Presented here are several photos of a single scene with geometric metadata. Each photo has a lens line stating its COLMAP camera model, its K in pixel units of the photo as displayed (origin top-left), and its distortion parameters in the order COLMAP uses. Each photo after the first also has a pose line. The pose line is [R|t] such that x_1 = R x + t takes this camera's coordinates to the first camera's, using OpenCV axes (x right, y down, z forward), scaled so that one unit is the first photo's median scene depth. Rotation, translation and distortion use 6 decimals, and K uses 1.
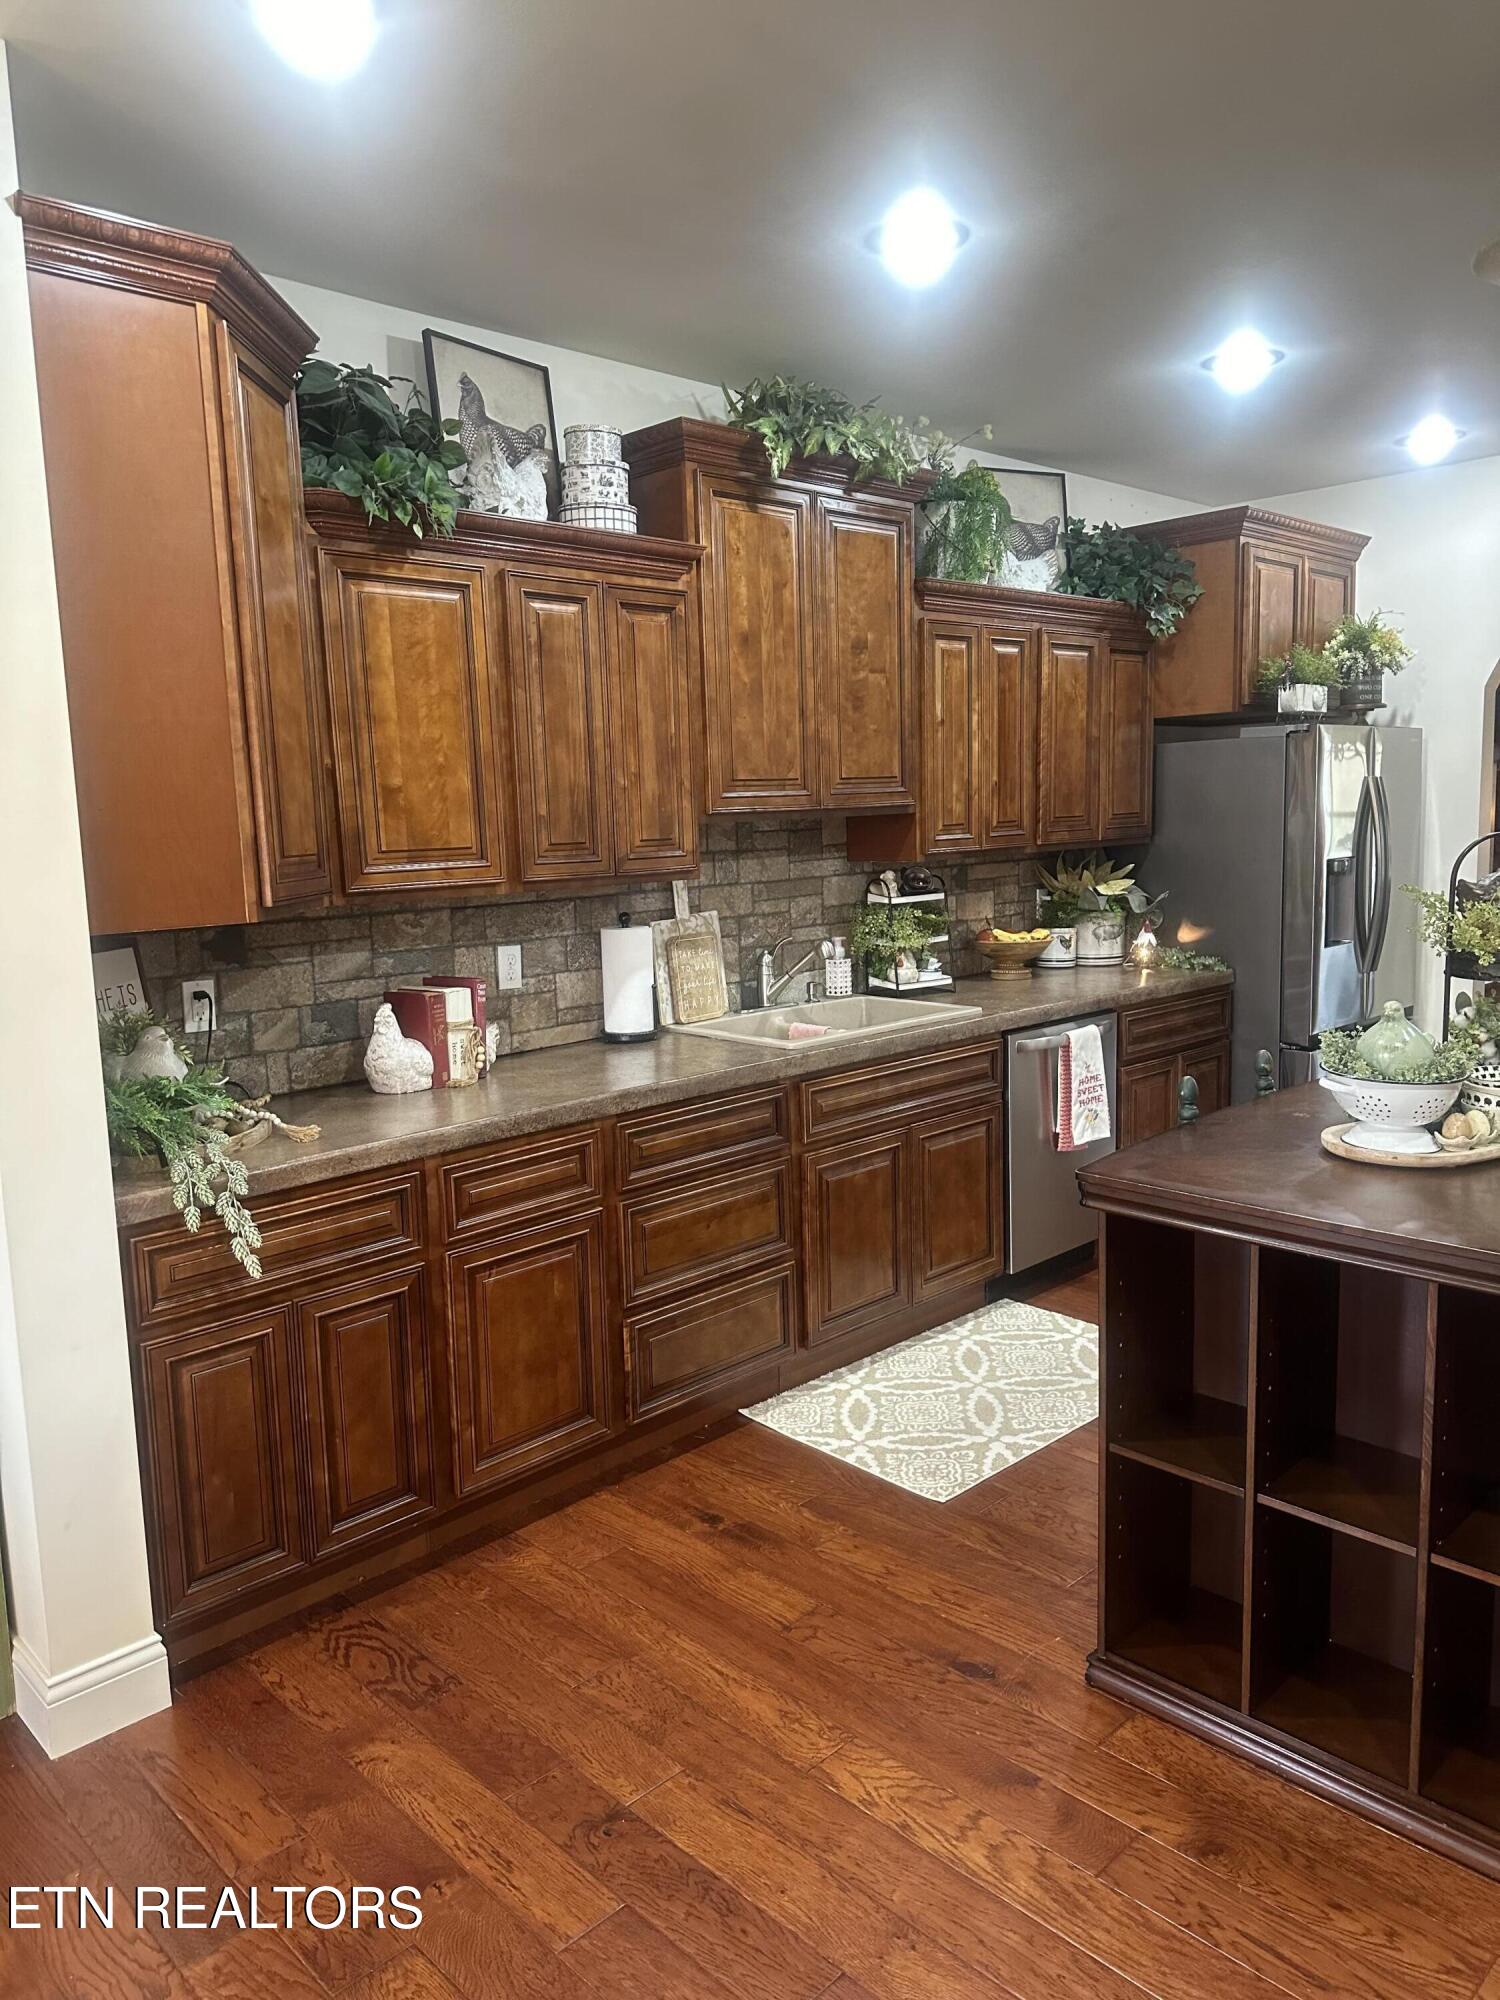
lens RADIAL K [[1396.9, 0, 742.7], [0, 1396.9, 1005.8], [0, 0, 1]] dist [0.082867, -0.109945]
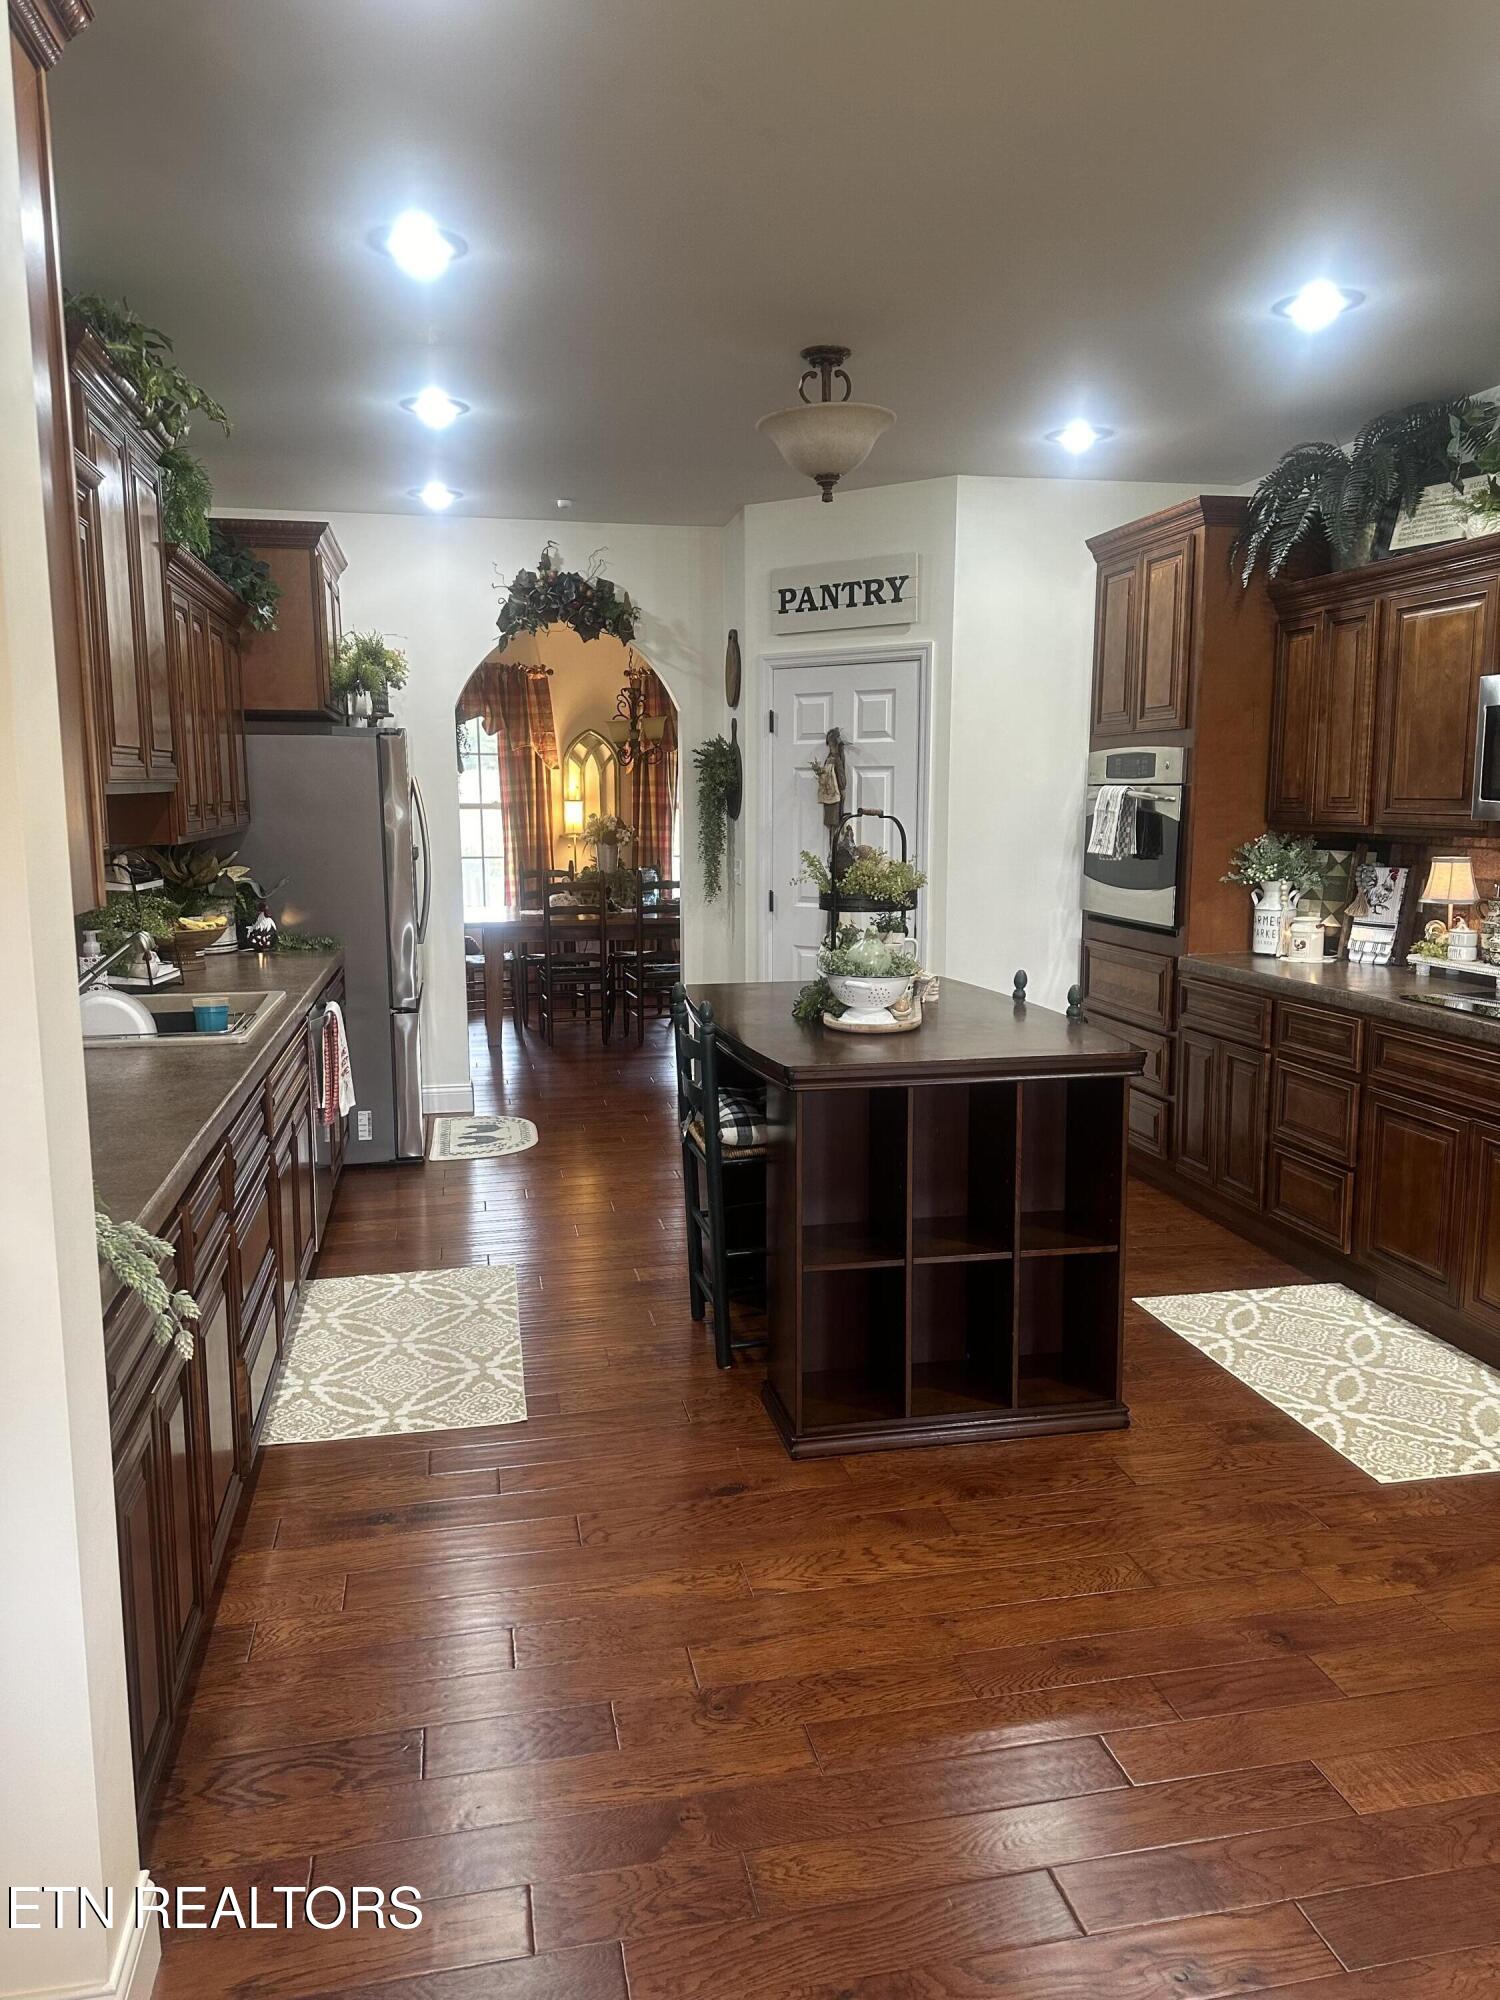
lens RADIAL K [[1396.9, 0, 749.7], [0, 1396.9, 997.5], [0, 0, 1]] dist [0.082867, -0.109945]
pose [[0.529883, -0.095059, 0.842727, -0.594934], [0.105570, 0.993363, 0.045672, -0.005155], [-0.841475, 0.064766, 0.536401, 0.224738]]
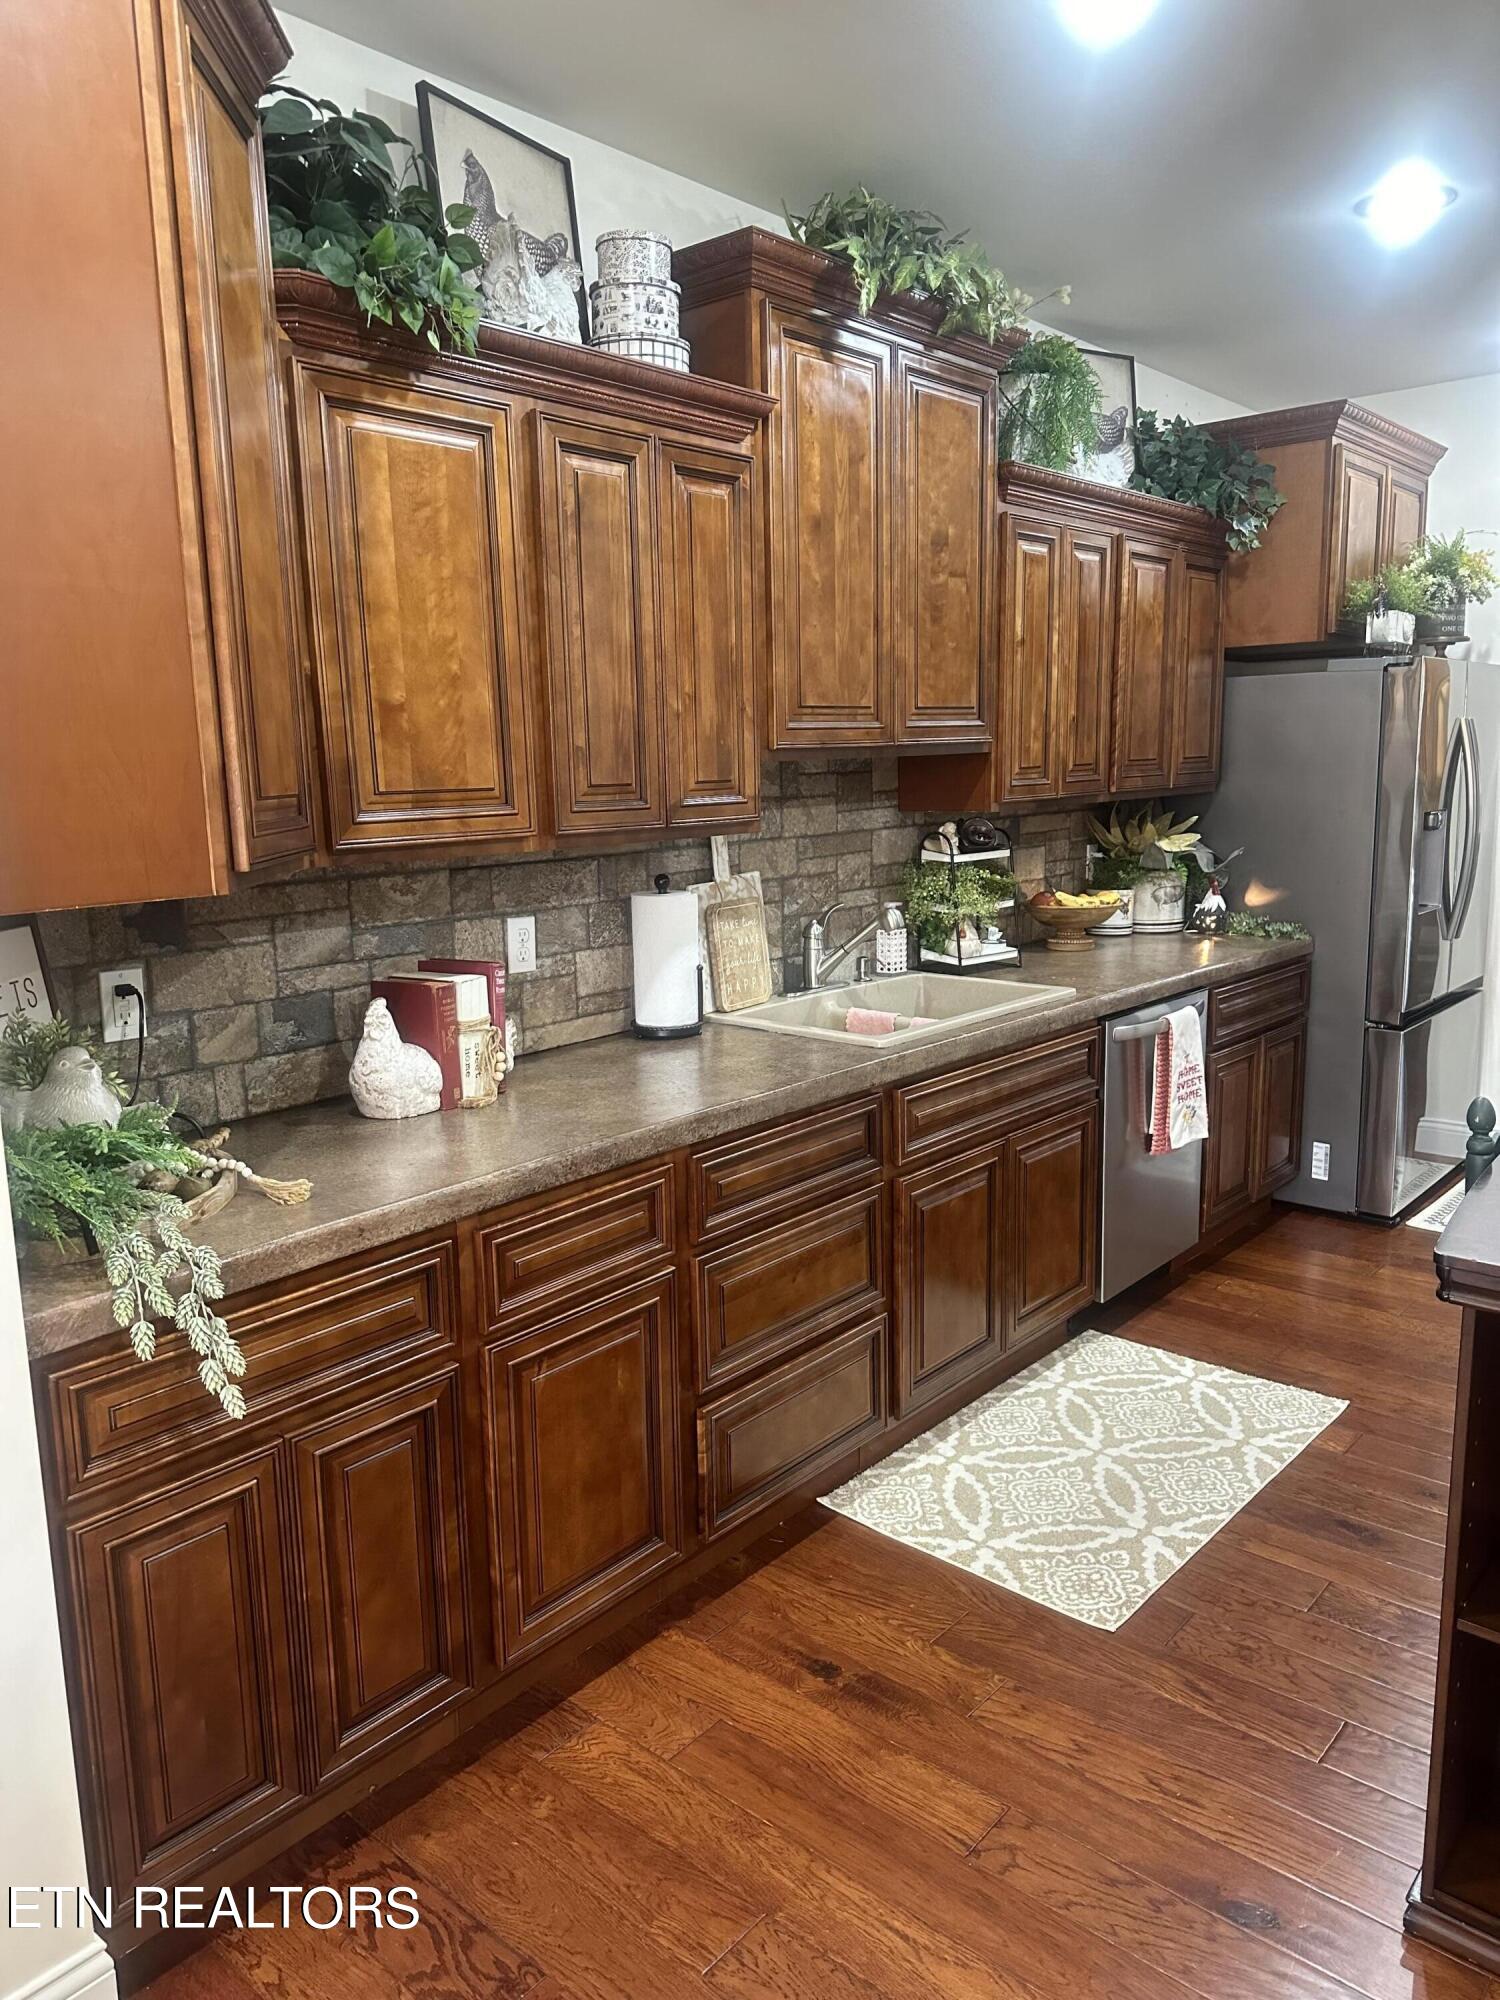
lens RADIAL K [[1396.9, 0, 742.1], [0, 1396.9, 1004.1], [0, 0, 1]] dist [0.082867, -0.109945]
pose [[0.996534, -0.005967, 0.082975, -0.115131], [0.003308, 0.999478, 0.032152, -0.020238], [-0.083124, -0.031766, 0.996033, 0.223802]]
